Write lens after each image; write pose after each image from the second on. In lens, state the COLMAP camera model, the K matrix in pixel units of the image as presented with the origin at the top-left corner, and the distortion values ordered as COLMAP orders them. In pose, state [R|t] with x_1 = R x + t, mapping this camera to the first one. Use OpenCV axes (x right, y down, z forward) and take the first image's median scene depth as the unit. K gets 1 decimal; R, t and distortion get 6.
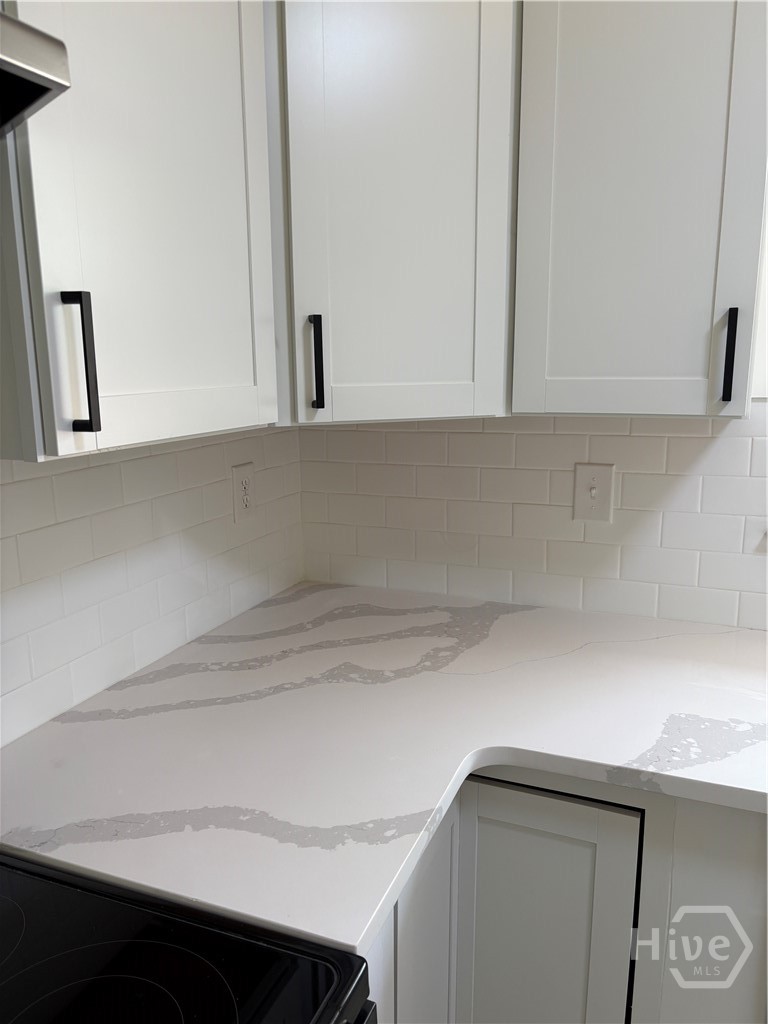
lens RADIAL K [[773.2, 0, 384.0], [0, 773.2, 512.0], [0, 0, 1]] dist [0.000565, -0.000194]
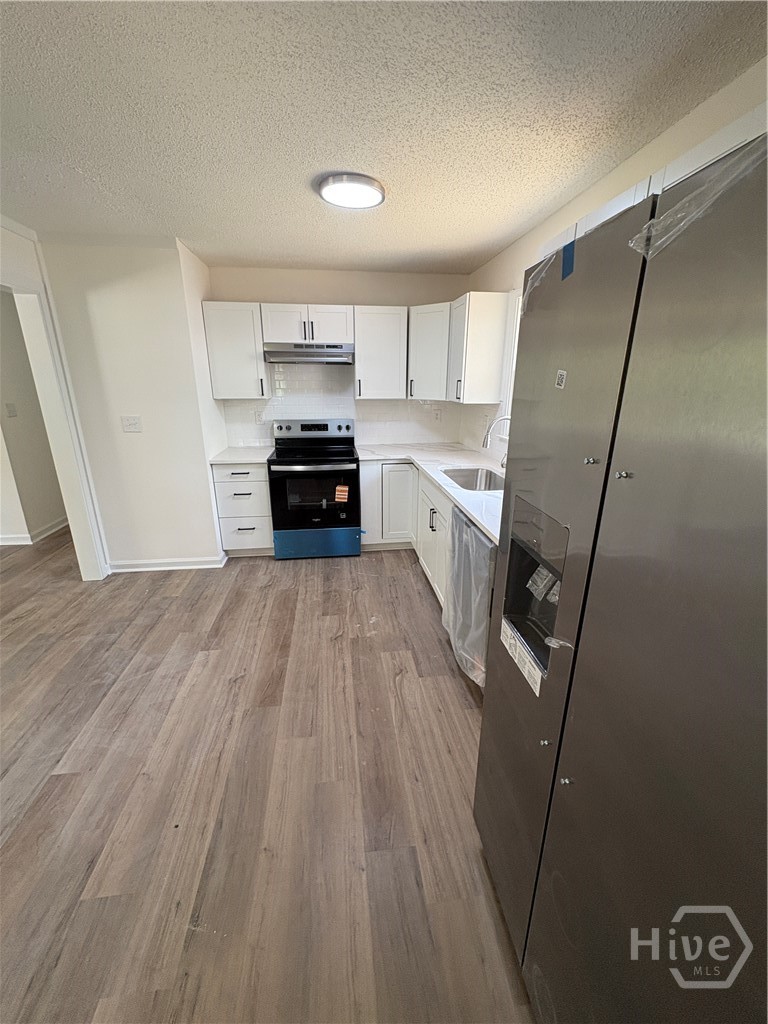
lens RADIAL K [[408.2, 0, 385.5], [0, 408.2, 511.8], [0, 0, 1]] dist [-0.000230, -0.000038]
pose [[0.488119, 0.276613, -0.827783, 2.841597], [-0.177658, 0.960081, 0.216062, 0.074952], [0.854504, 0.041598, 0.517776, -0.772692]]
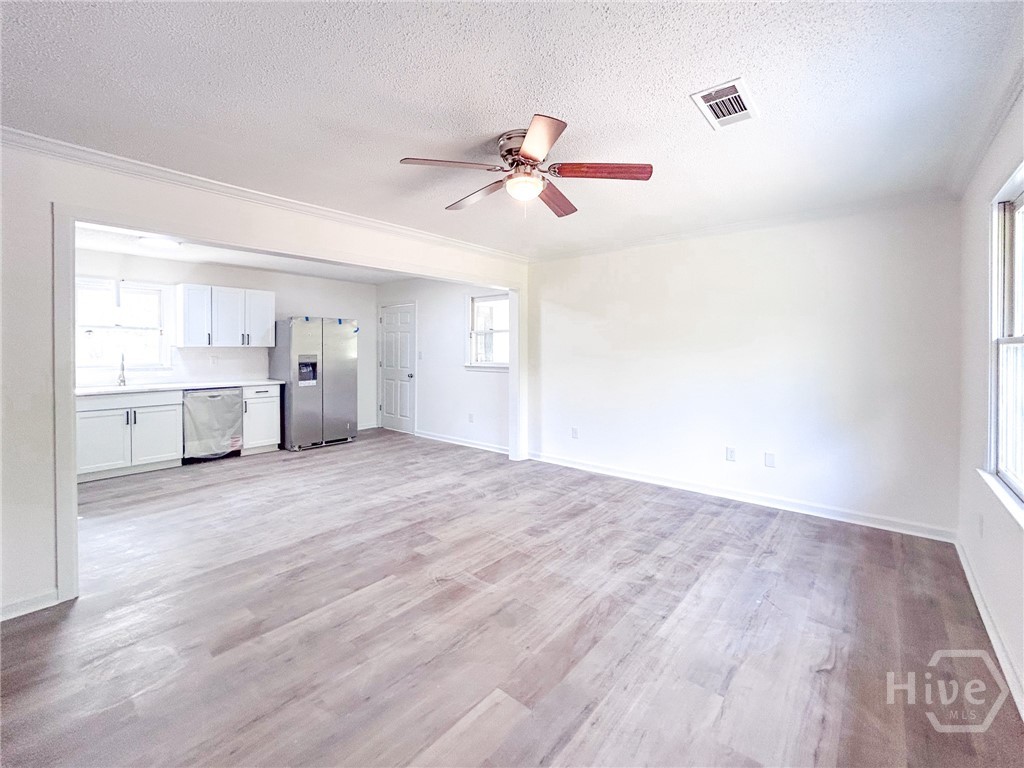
lens RADIAL K [[435.4, 0, 524.1], [0, 435.4, 349.3], [0, 0, 1]] dist [-0.020560, -0.000026]
pose [[0.287401, 0.002459, 0.957807, -2.013681], [0.178757, 0.982289, -0.056160, 0.889848], [-0.940982, 0.187355, 0.281871, -4.094941]]
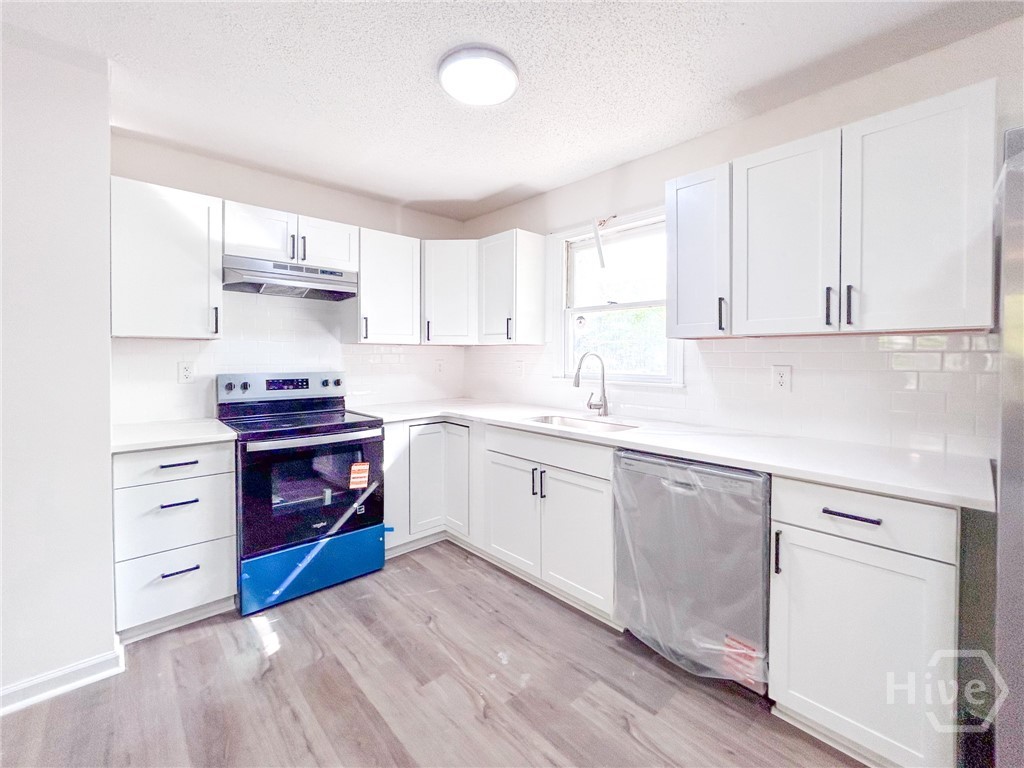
lens RADIAL K [[435.1, 0, 505.4], [0, 435.1, 364.4], [0, 0, 1]] dist [-0.027327, 0.010263]
pose [[0.900279, 0.017355, -0.434968, 1.622625], [-0.094433, 0.983197, -0.156226, 0.408331], [0.424948, 0.181723, 0.886790, -1.203961]]
